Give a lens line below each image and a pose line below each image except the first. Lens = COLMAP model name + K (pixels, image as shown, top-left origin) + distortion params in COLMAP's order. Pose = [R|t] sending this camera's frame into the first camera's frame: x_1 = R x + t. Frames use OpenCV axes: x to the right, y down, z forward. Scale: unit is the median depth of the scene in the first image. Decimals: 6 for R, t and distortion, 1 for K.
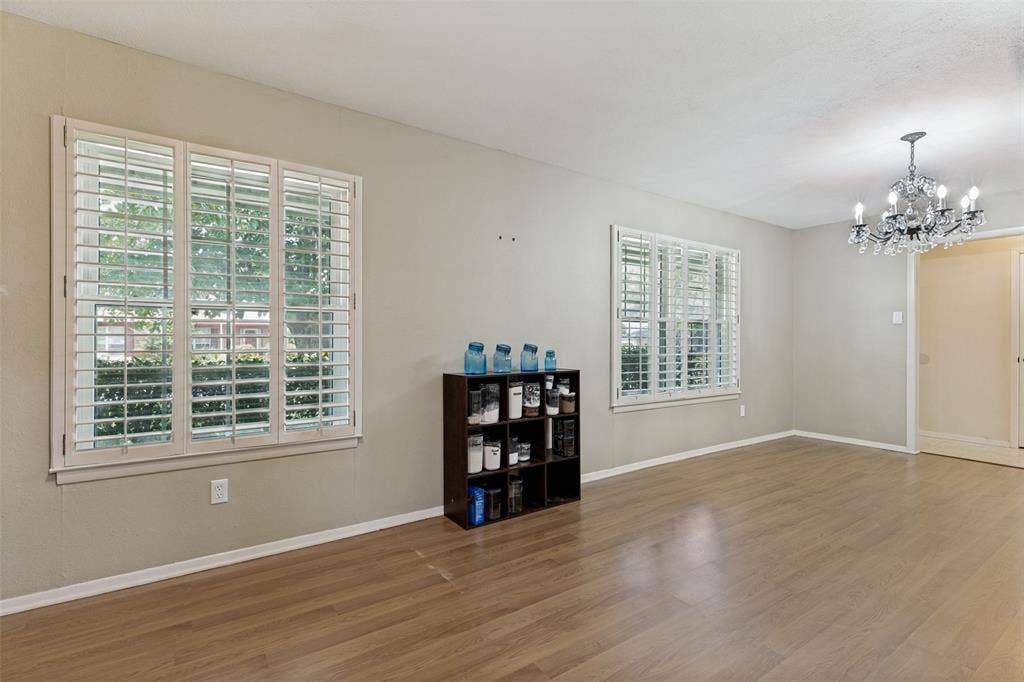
lens RADIAL K [[469.7, 0, 509.9], [0, 469.7, 337.9], [0, 0, 1]] dist [0.009230, -0.000729]
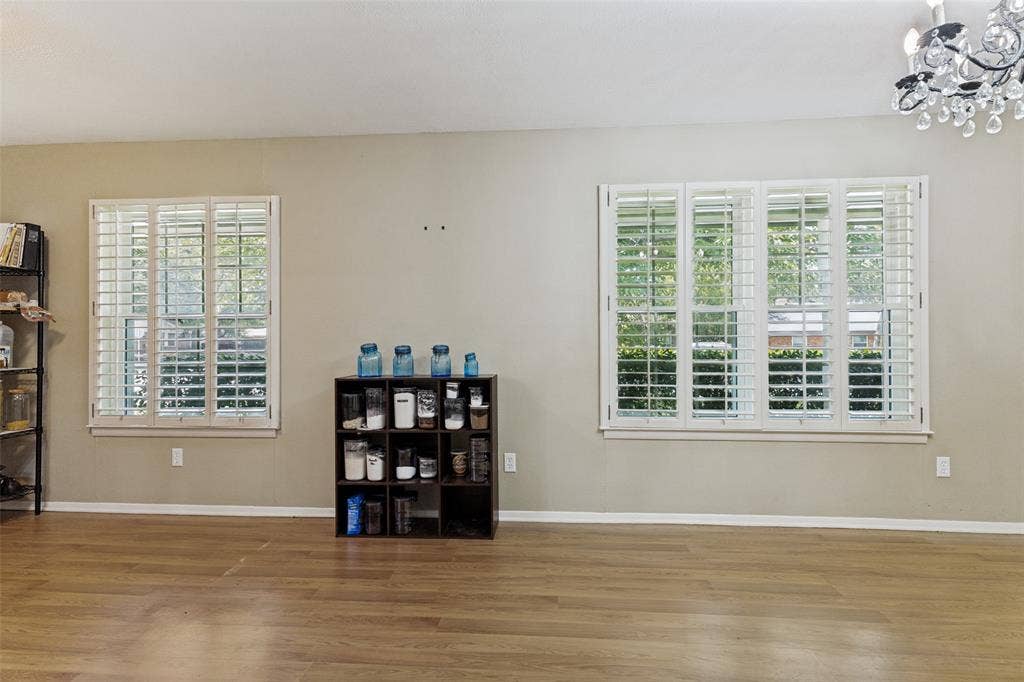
lens RADIAL K [[469.7, 0, 512.8], [0, 469.7, 339.6], [0, 0, 1]] dist [0.009230, -0.000729]
pose [[0.785670, -0.010102, -0.618563, 0.734402], [0.008448, 0.999949, -0.005600, 0.009079], [0.618588, -0.000826, 0.785715, 0.425103]]
